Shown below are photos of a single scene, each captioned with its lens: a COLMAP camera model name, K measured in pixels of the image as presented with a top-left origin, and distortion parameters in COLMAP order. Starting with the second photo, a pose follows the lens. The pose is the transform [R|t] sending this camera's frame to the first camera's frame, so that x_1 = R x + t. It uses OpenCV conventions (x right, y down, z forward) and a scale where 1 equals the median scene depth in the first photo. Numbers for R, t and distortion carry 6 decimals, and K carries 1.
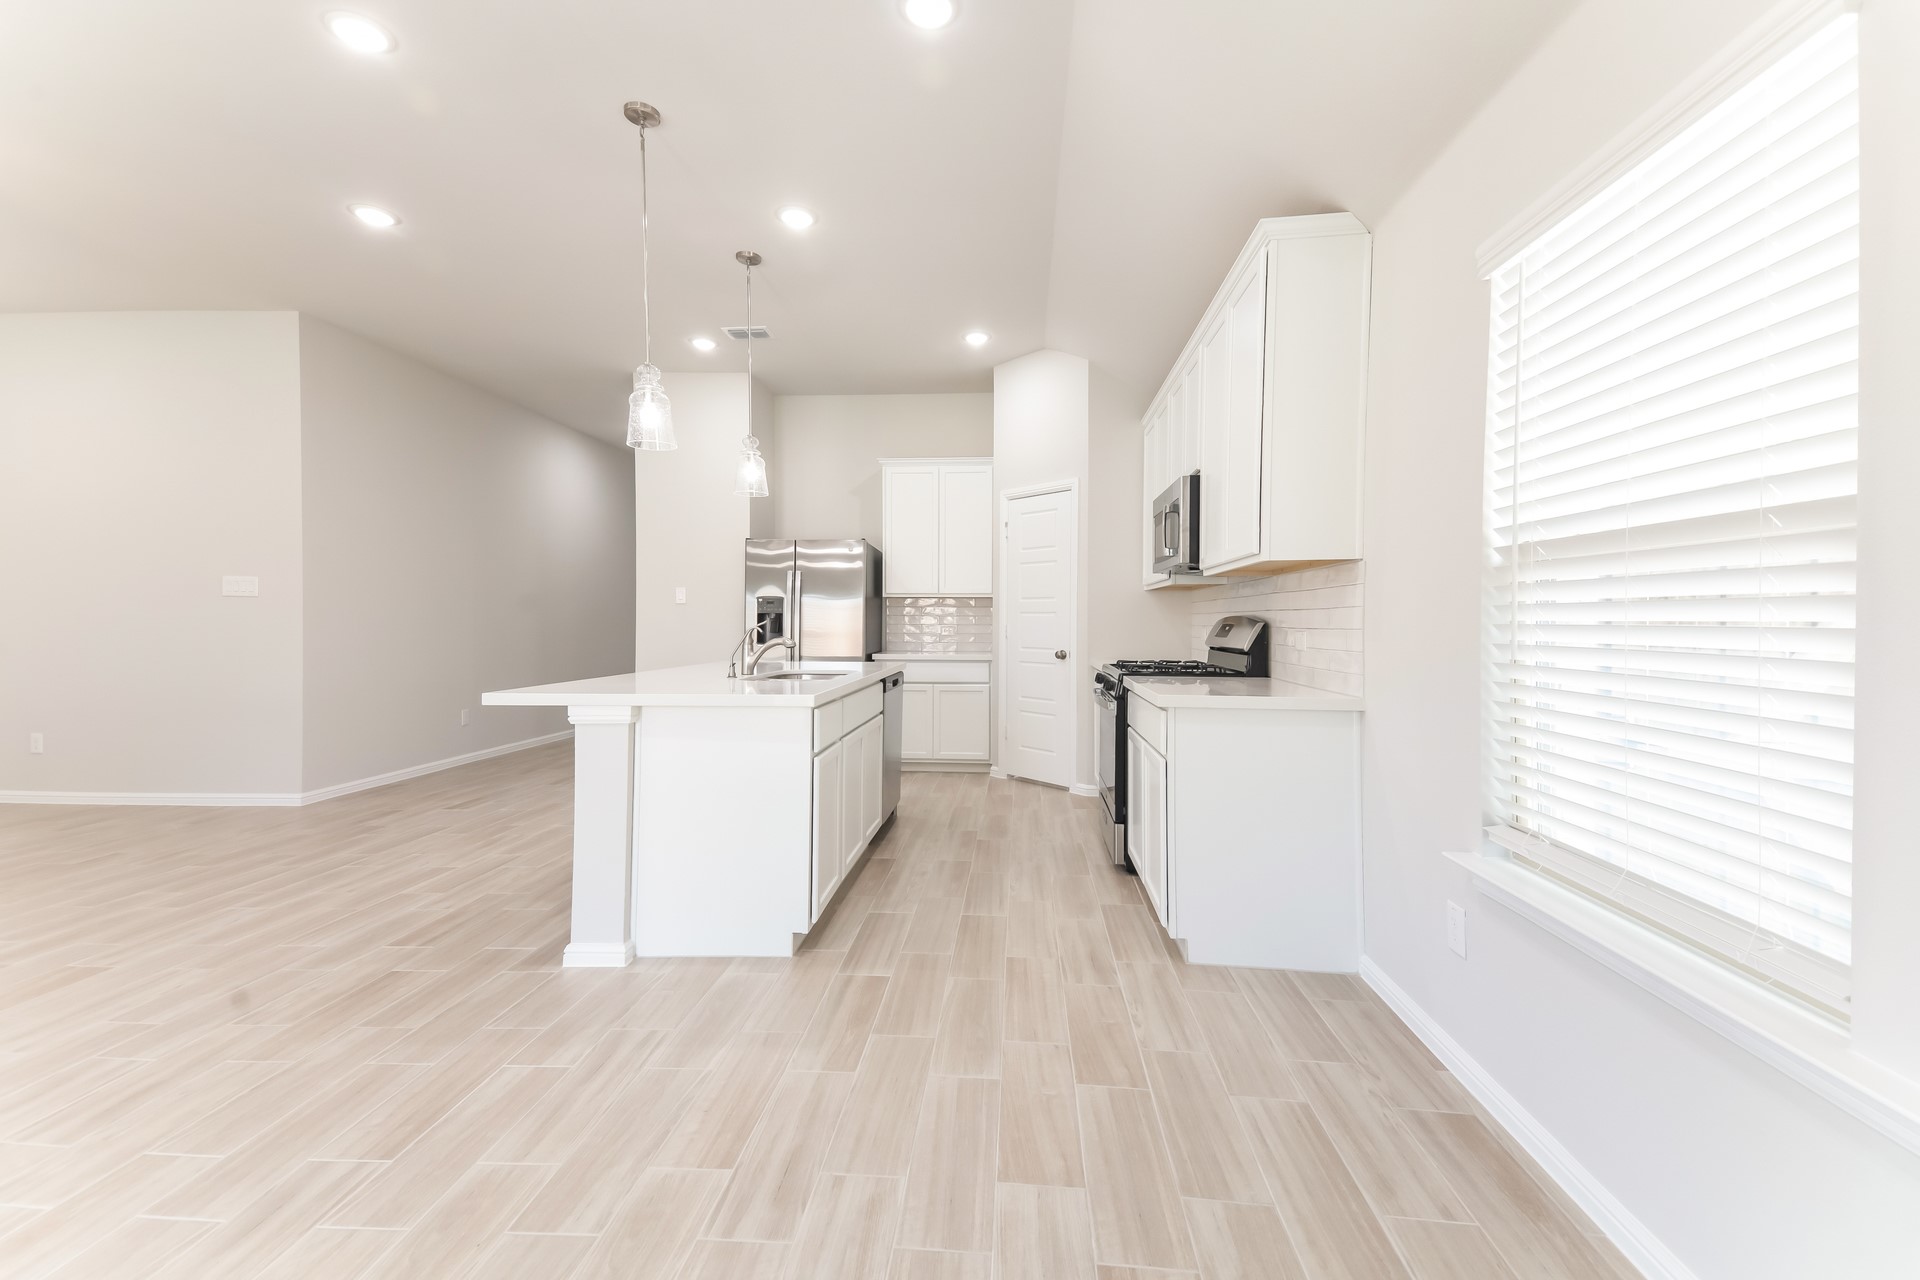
lens RADIAL K [[807.8, 0, 955.3], [0, 807.8, 623.4], [0, 0, 1]] dist [0.135978, -0.057481]
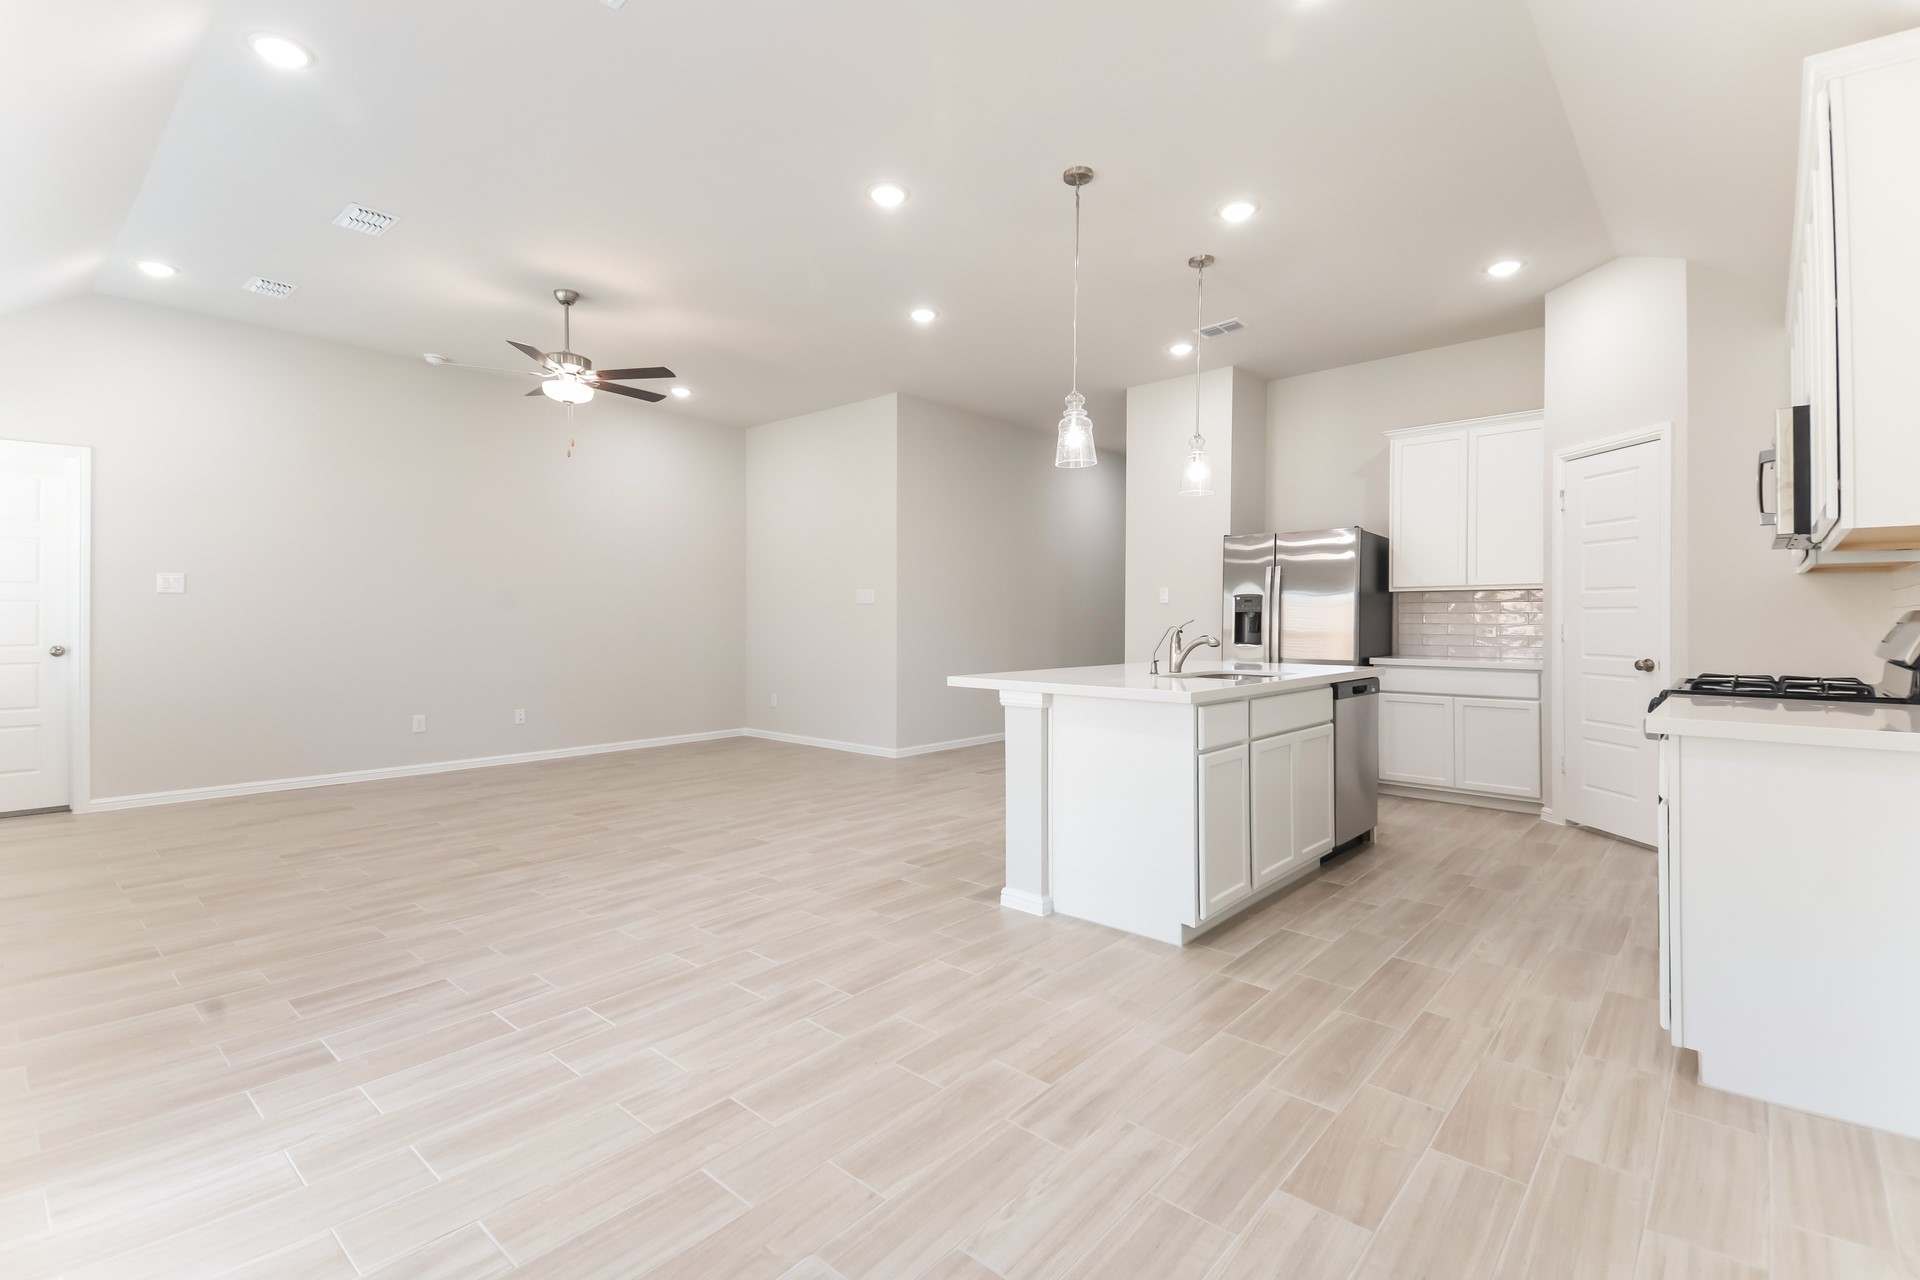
lens RADIAL K [[851.1, 0, 949.2], [0, 851.1, 613.3], [0, 0, 1]] dist [0.106689, -0.055962]
pose [[0.793767, -0.007673, -0.608174, 0.202752], [0.000890, 0.999934, -0.011454, 0.001004], [0.608222, 0.008550, 0.793721, -0.029532]]
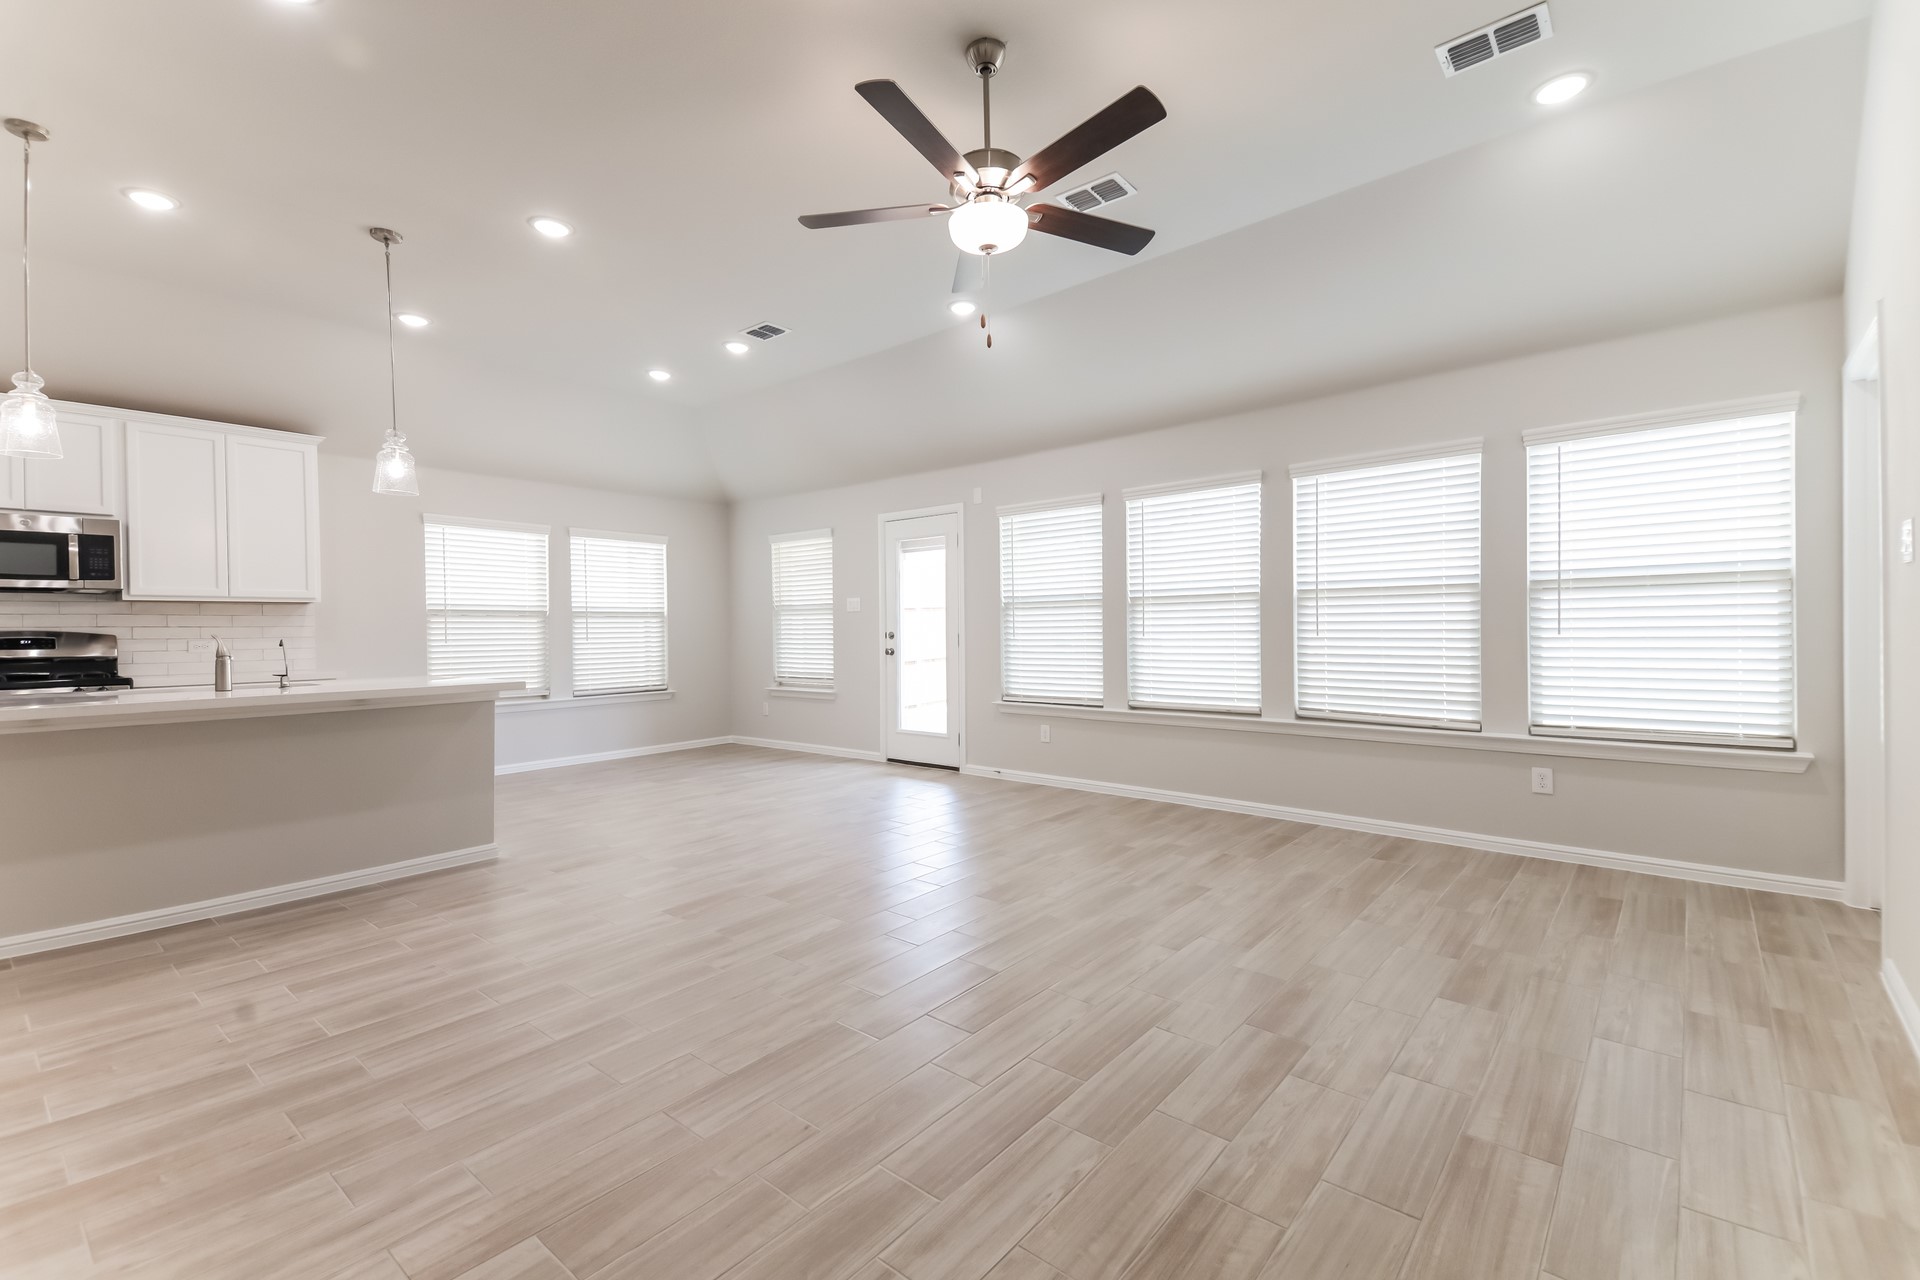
lens RADIAL K [[818.7, 0, 960.0], [0, 818.7, 640.0], [0, 0, 1]] dist [0.135595, -0.067632]
pose [[-0.813339, -0.003887, 0.581777, -1.780556], [0.008049, 0.999807, 0.017933, -0.010243], [-0.581734, 0.019268, -0.813151, 1.531806]]
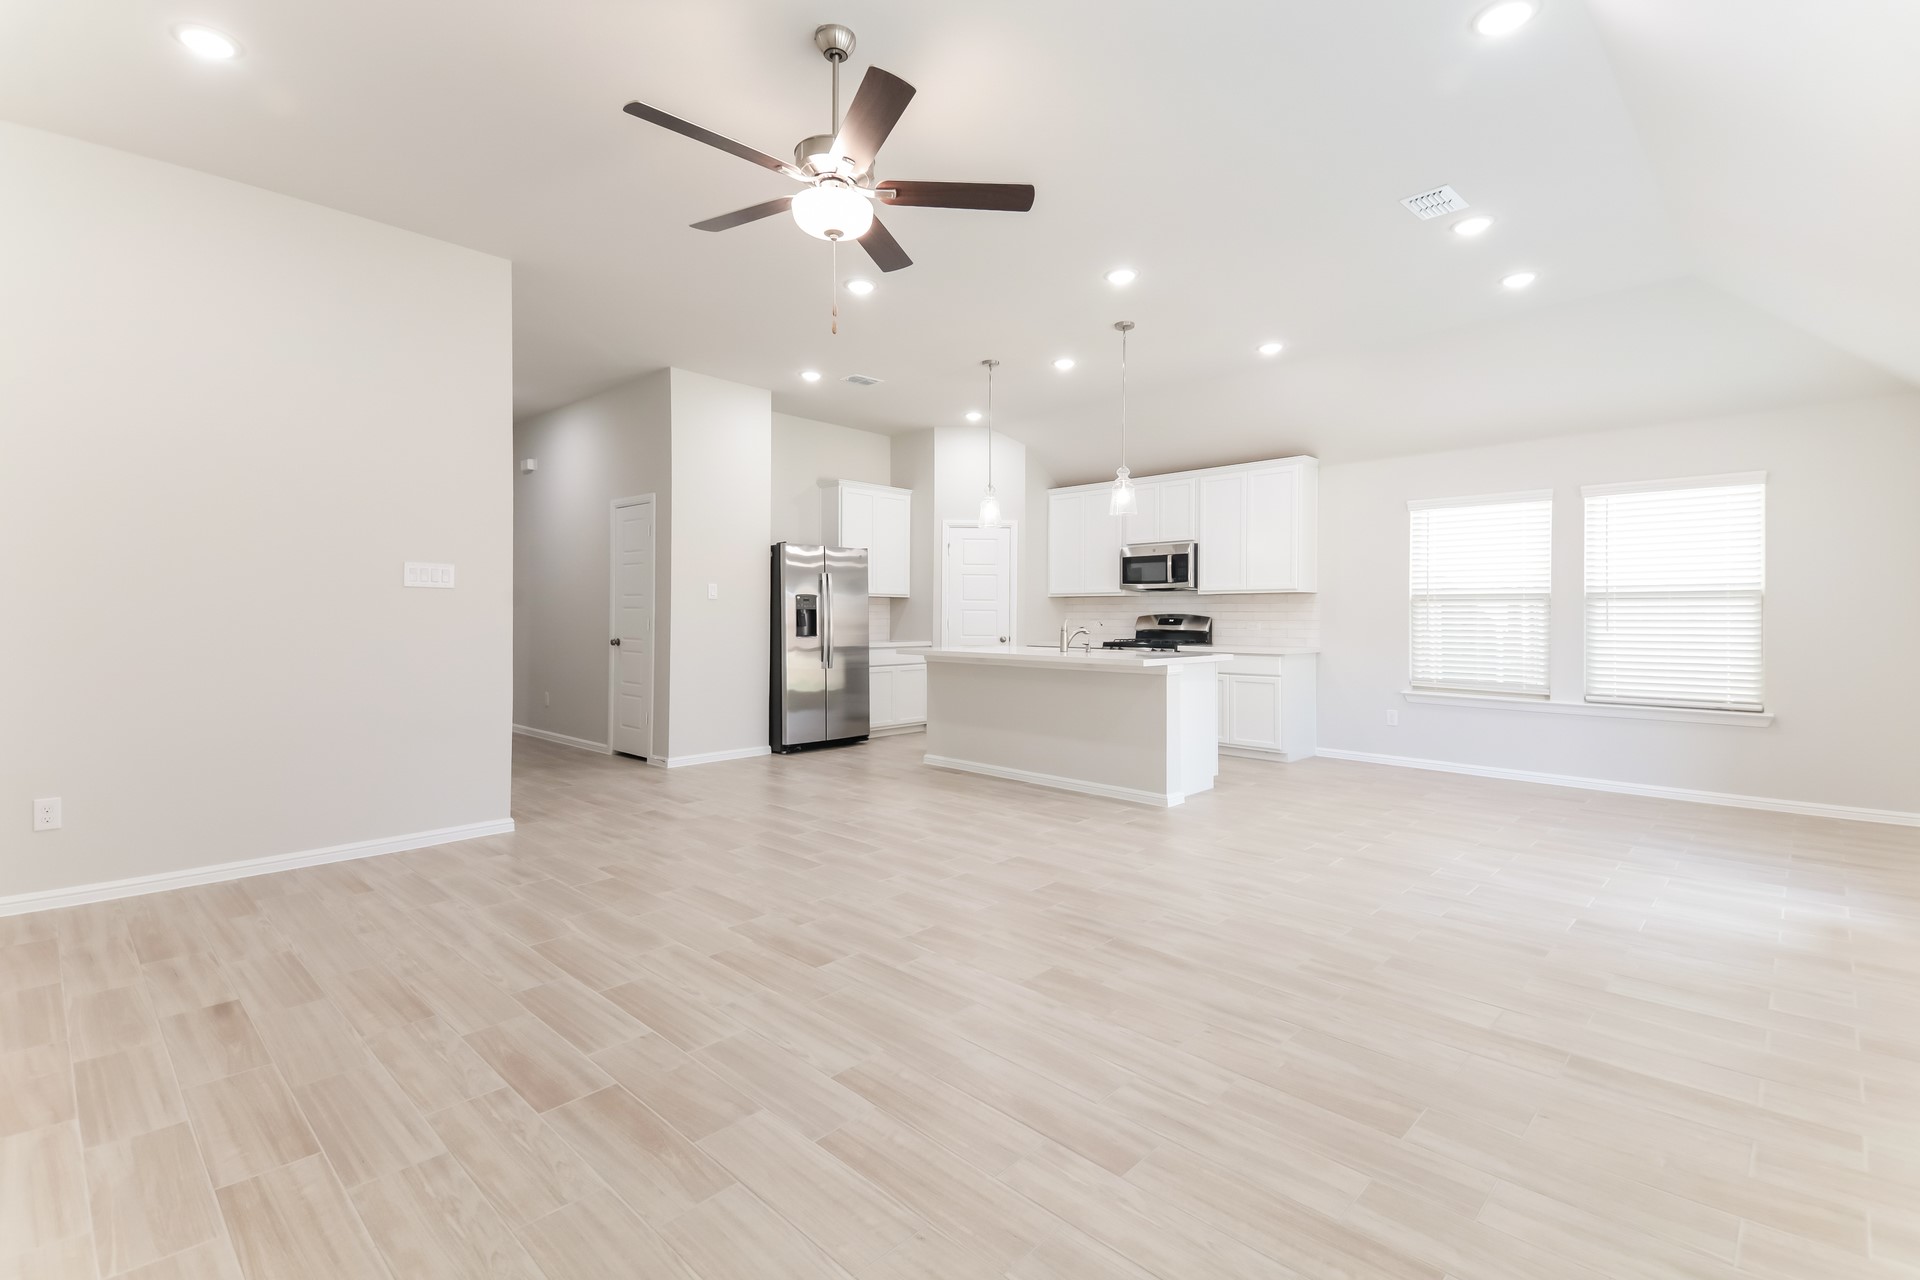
lens RADIAL K [[855.4, 0, 956.2], [0, 855.4, 618.3], [0, 0, 1]] dist [0.104670, -0.057278]
pose [[0.635552, -0.004001, 0.772048, -1.904877], [0.000587, 0.999989, 0.004698, -0.010794], [-0.772058, -0.002533, 0.635547, 0.140329]]
